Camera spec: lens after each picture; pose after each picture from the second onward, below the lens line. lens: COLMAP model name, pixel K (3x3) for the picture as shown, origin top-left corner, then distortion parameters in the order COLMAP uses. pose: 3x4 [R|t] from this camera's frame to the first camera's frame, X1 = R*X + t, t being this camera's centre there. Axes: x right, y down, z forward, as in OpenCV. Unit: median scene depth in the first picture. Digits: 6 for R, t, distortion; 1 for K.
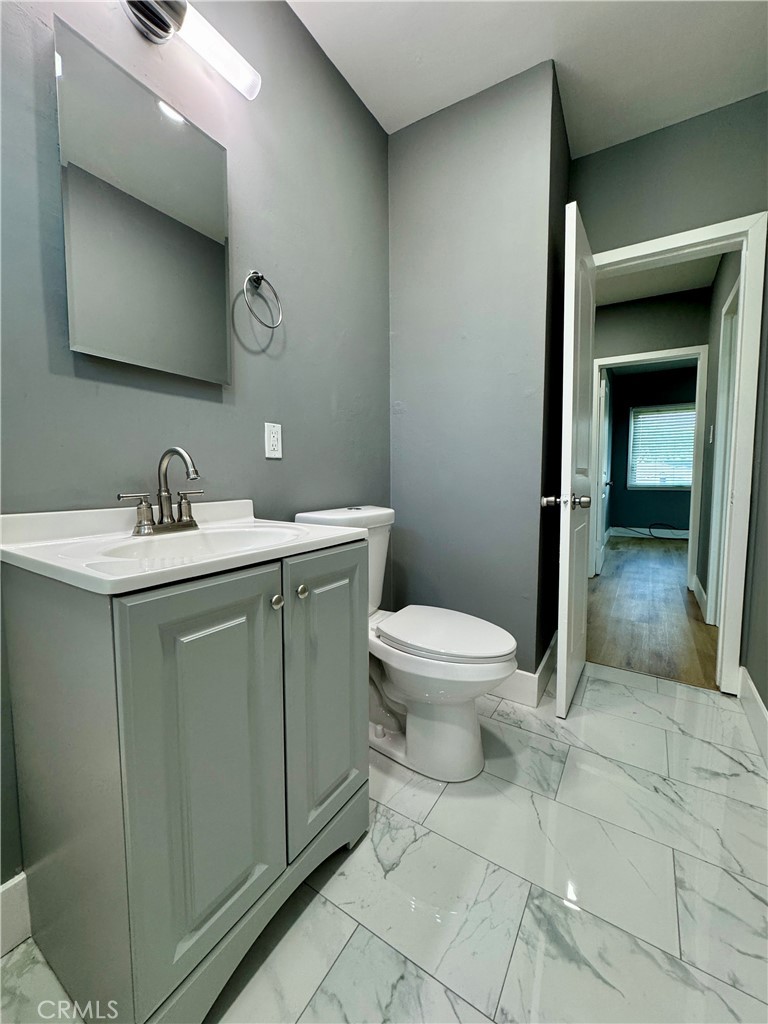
lens RADIAL K [[408.0, 0, 385.1], [0, 408.0, 511.2], [0, 0, 1]] dist [-0.003297, 0.000866]
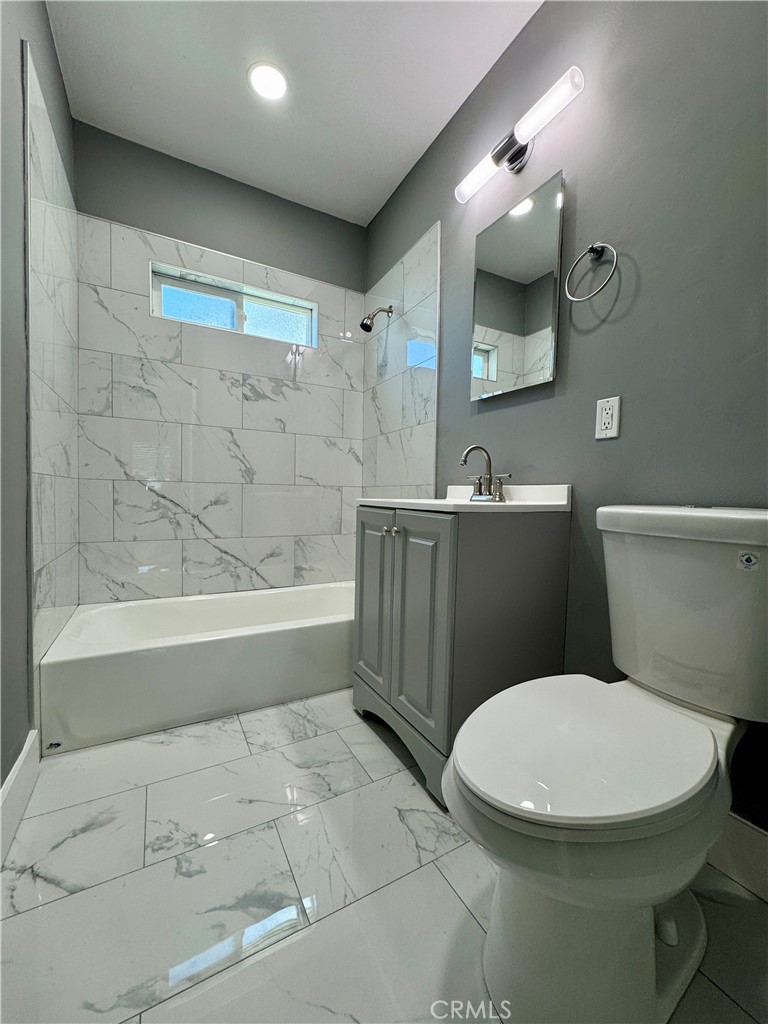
lens RADIAL K [[408.0, 0, 385.1], [0, 408.0, 511.2], [0, 0, 1]] dist [-0.003297, 0.000866]
pose [[-0.477585, 0.030265, -0.878064, 0.761334], [-0.097101, 0.991466, 0.086987, -0.007622], [0.873203, 0.126805, -0.470571, 1.089501]]
